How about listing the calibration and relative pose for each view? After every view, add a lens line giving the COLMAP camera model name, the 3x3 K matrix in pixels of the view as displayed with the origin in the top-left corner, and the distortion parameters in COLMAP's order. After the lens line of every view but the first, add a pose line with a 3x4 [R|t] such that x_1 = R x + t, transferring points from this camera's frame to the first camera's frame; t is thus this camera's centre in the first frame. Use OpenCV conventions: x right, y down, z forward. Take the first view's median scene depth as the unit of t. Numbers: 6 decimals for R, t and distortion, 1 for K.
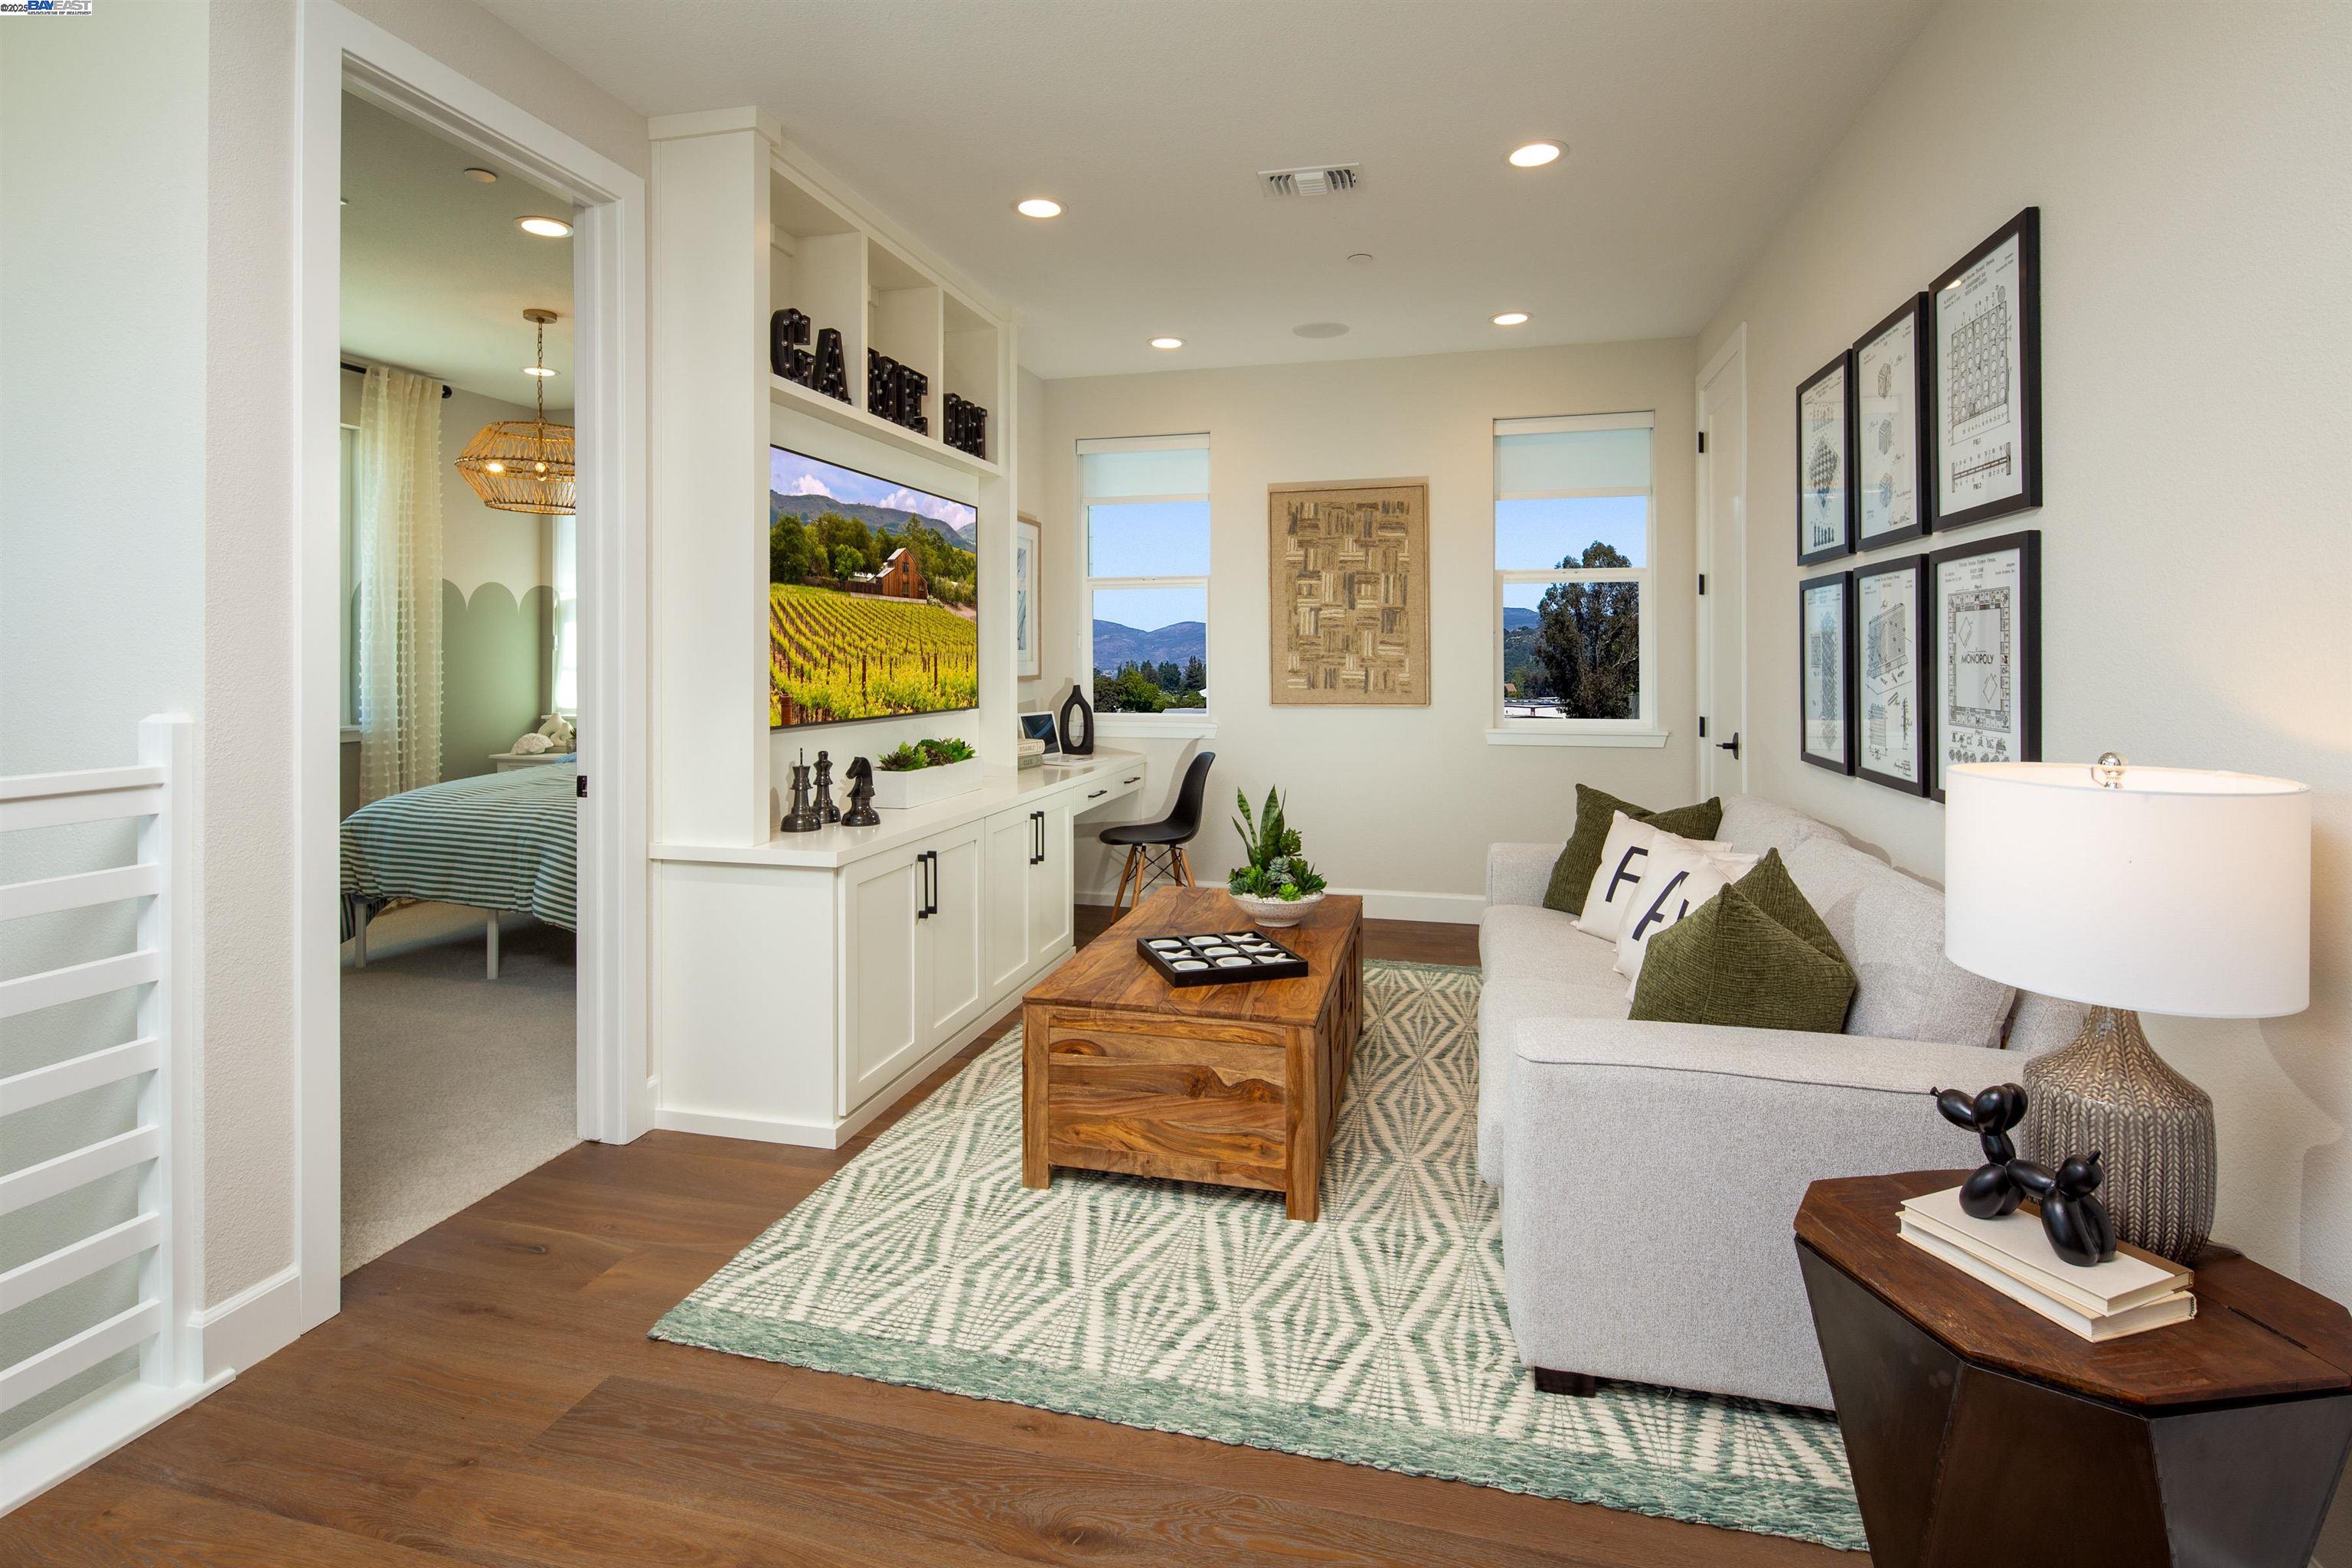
lens RADIAL K [[1152.8, 0, 1176.0], [0, 1152.8, 784.0], [0, 0, 1]] dist [-0.000083, 0.000006]
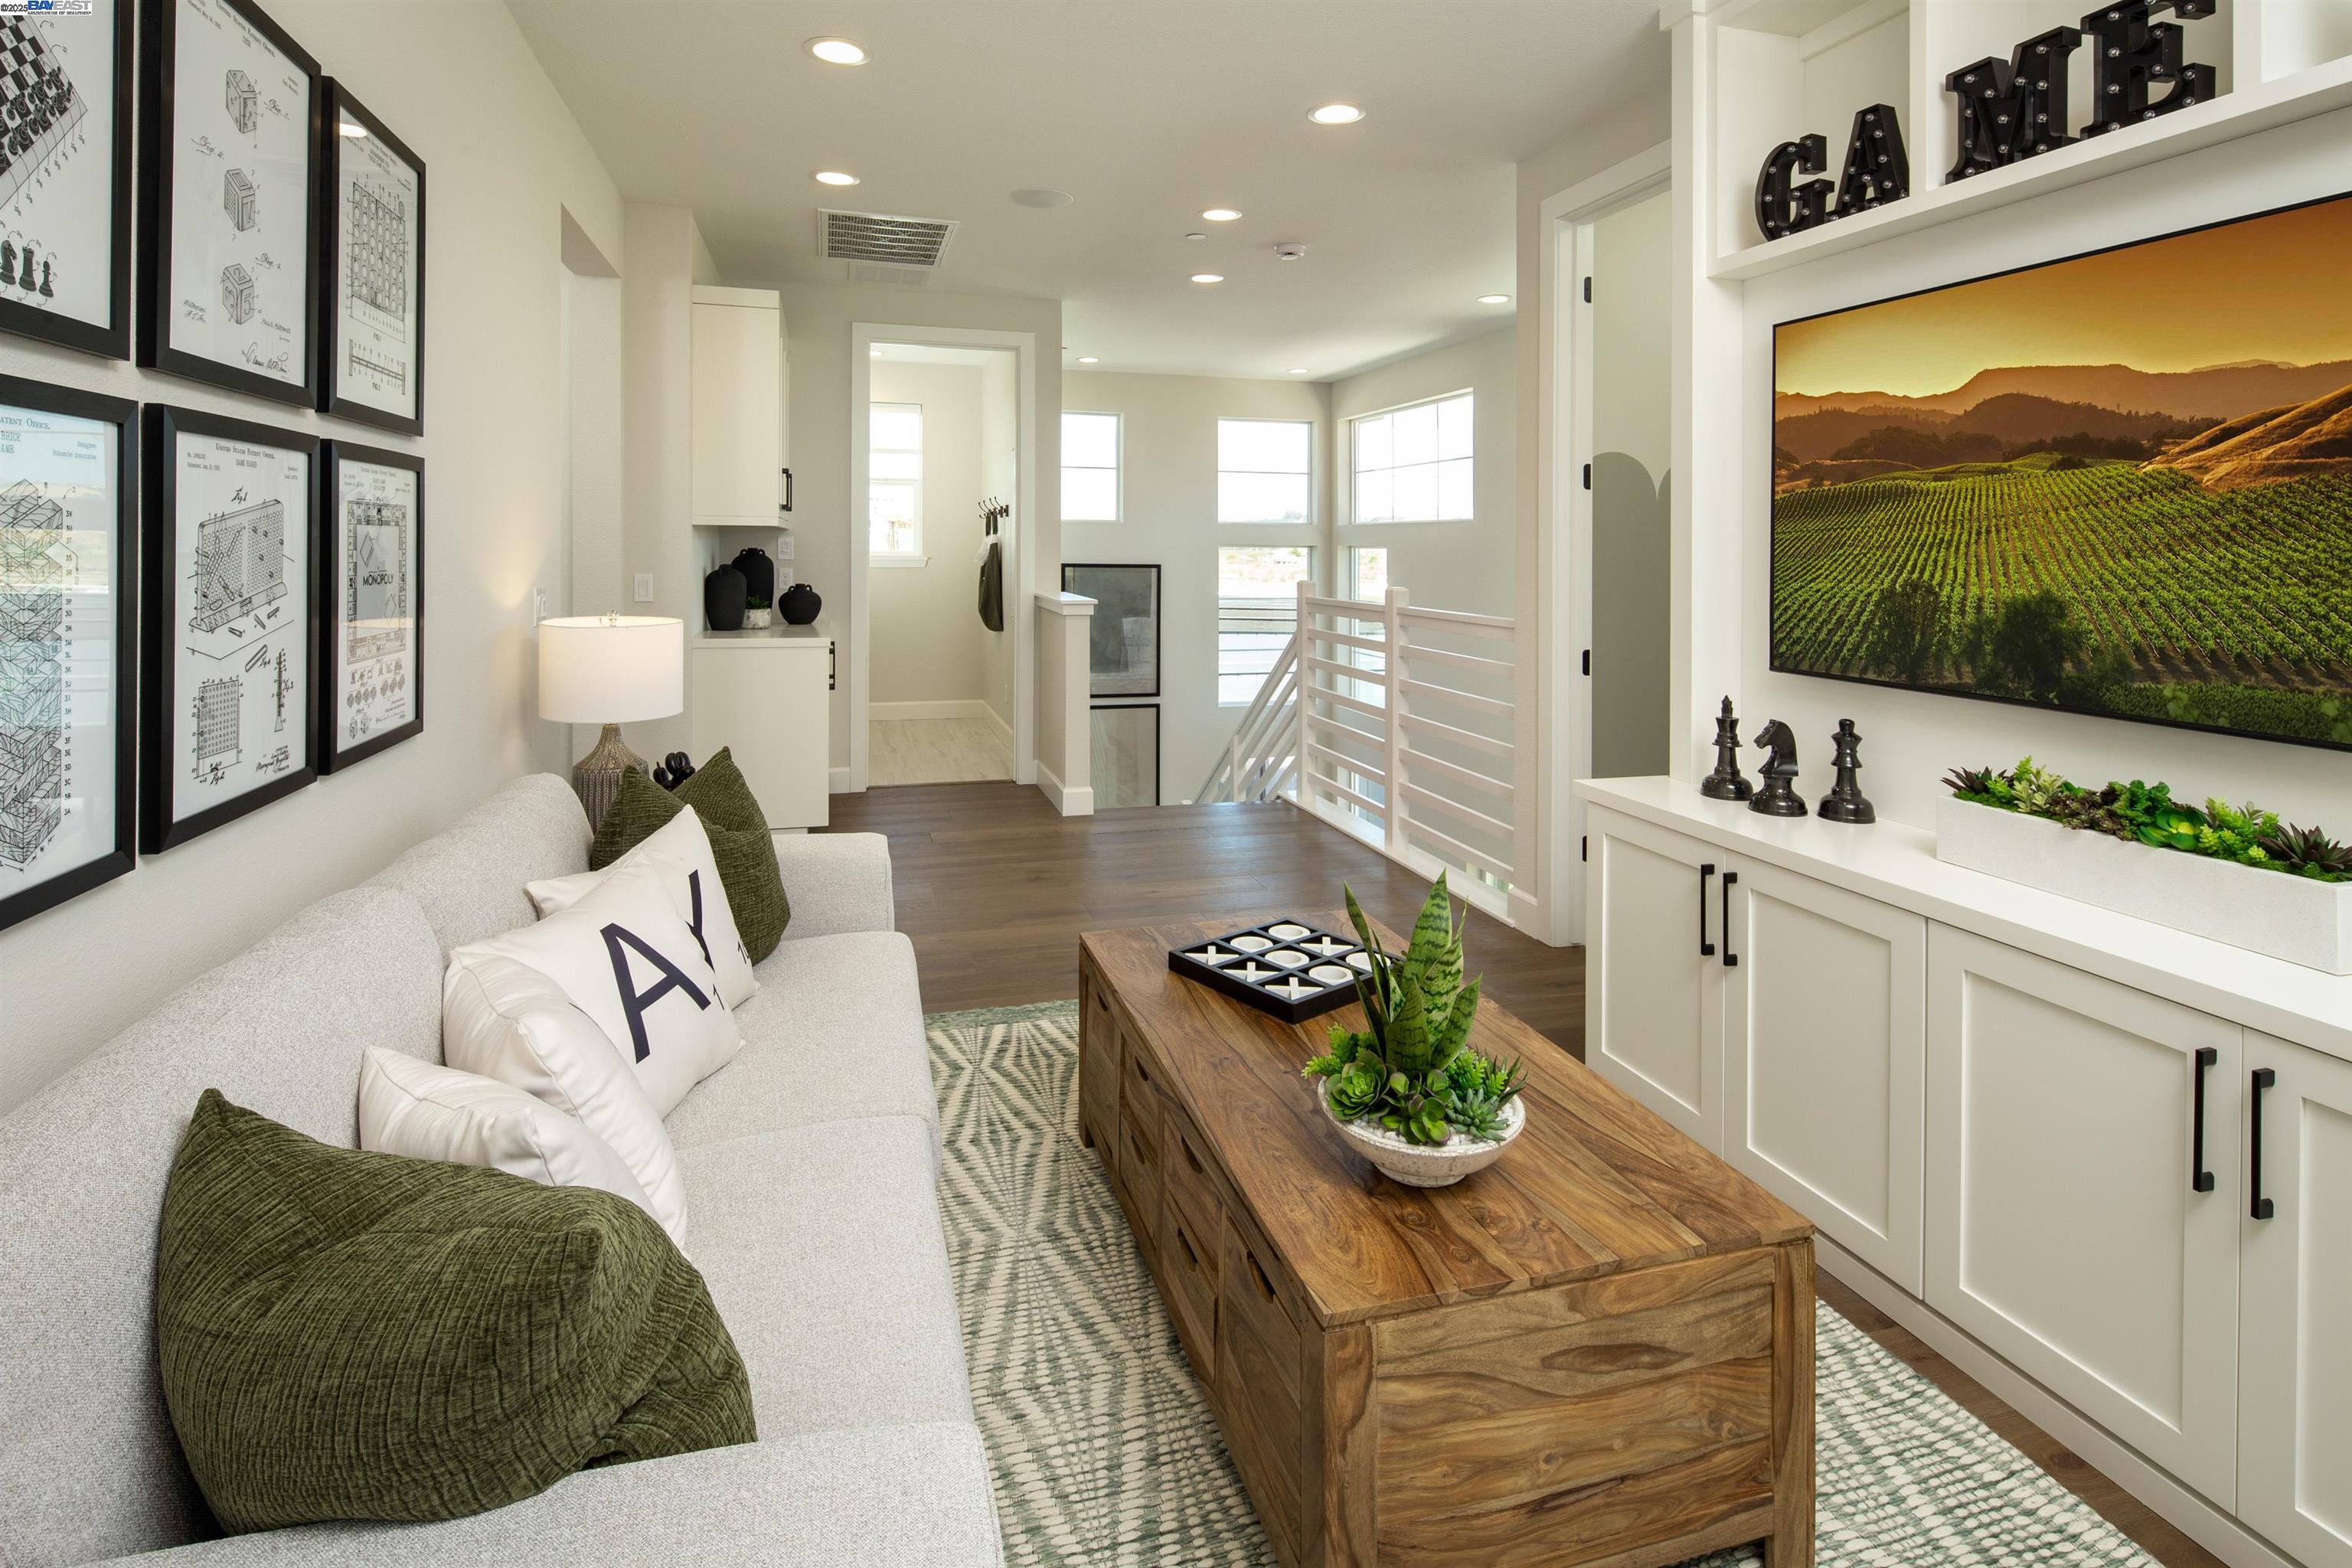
lens RADIAL K [[1150.8, 0, 1181.2], [0, 1150.8, 734.5], [0, 0, 1]] dist [-0.000215, -0.000073]
pose [[-0.862492, 0.072632, -0.500832, 0.533500], [-0.067088, 0.964503, 0.255409, -0.229176], [0.501604, 0.253888, -0.827003, 1.817775]]
